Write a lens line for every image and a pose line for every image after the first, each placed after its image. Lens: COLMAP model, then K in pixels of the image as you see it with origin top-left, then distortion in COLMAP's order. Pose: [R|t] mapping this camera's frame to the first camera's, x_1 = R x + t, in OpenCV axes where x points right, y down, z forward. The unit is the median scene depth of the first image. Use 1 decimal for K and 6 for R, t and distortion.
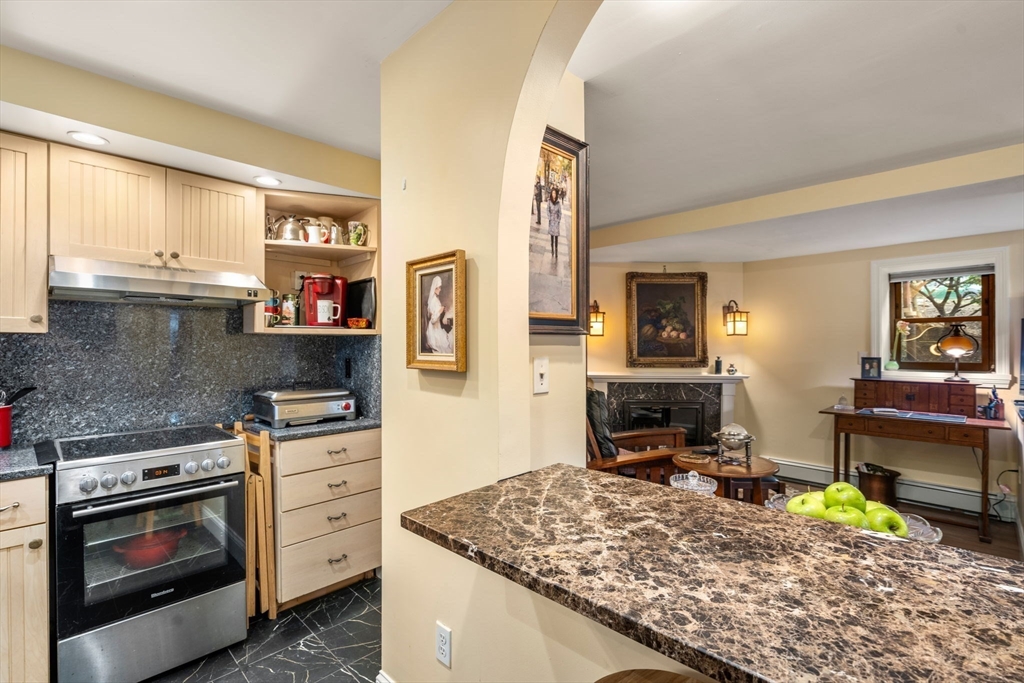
lens RADIAL K [[469.8, 0, 511.5], [0, 469.8, 347.4], [0, 0, 1]] dist [-0.000619, -0.000125]
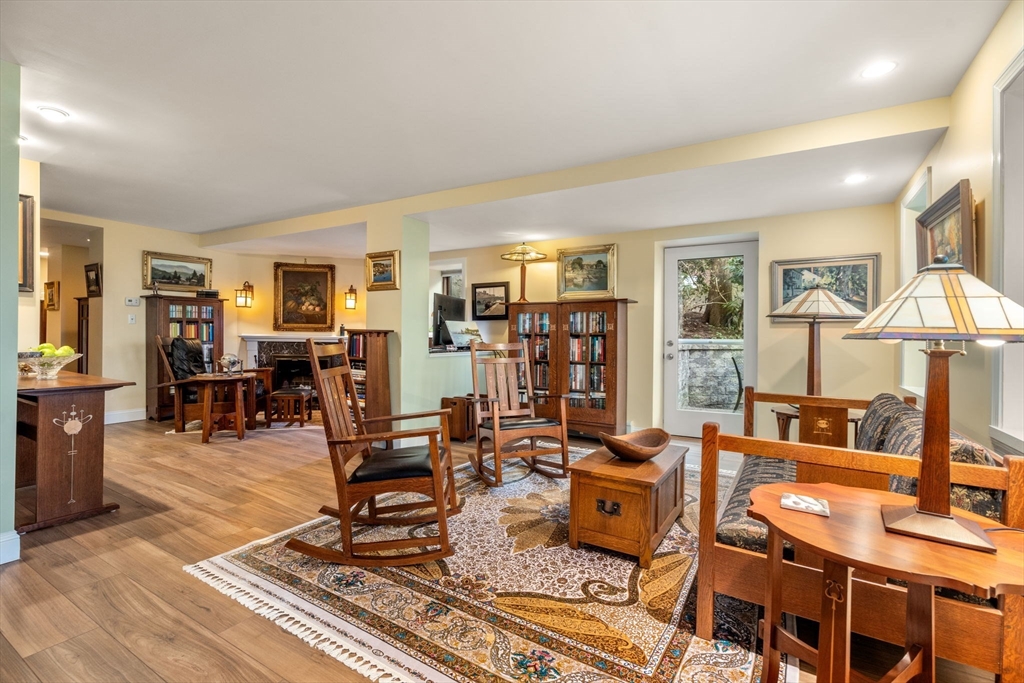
lens RADIAL K [[467.5, 0, 511.9], [0, 467.5, 335.3], [0, 0, 1]] dist [-0.001320, 0.000170]
pose [[0.972285, 0.009982, 0.233584, 0.611361], [-0.010047, 0.999949, -0.000913, 0.050307], [-0.233581, -0.001459, 0.972336, -0.508156]]
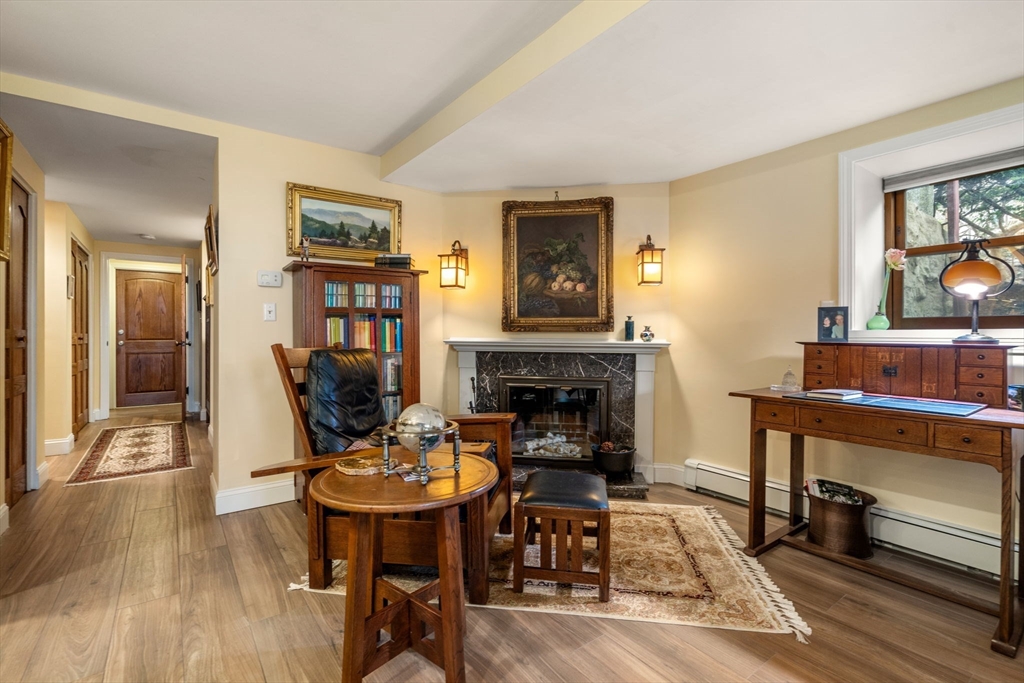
lens RADIAL K [[467.5, 0, 511.9], [0, 467.5, 335.3], [0, 0, 1]] dist [-0.001320, 0.000170]
pose [[0.988804, 0.001045, -0.149217, 0.371486], [-0.001095, 0.999999, -0.000256, 0.049023], [0.149216, 0.000417, 0.988804, 0.281239]]
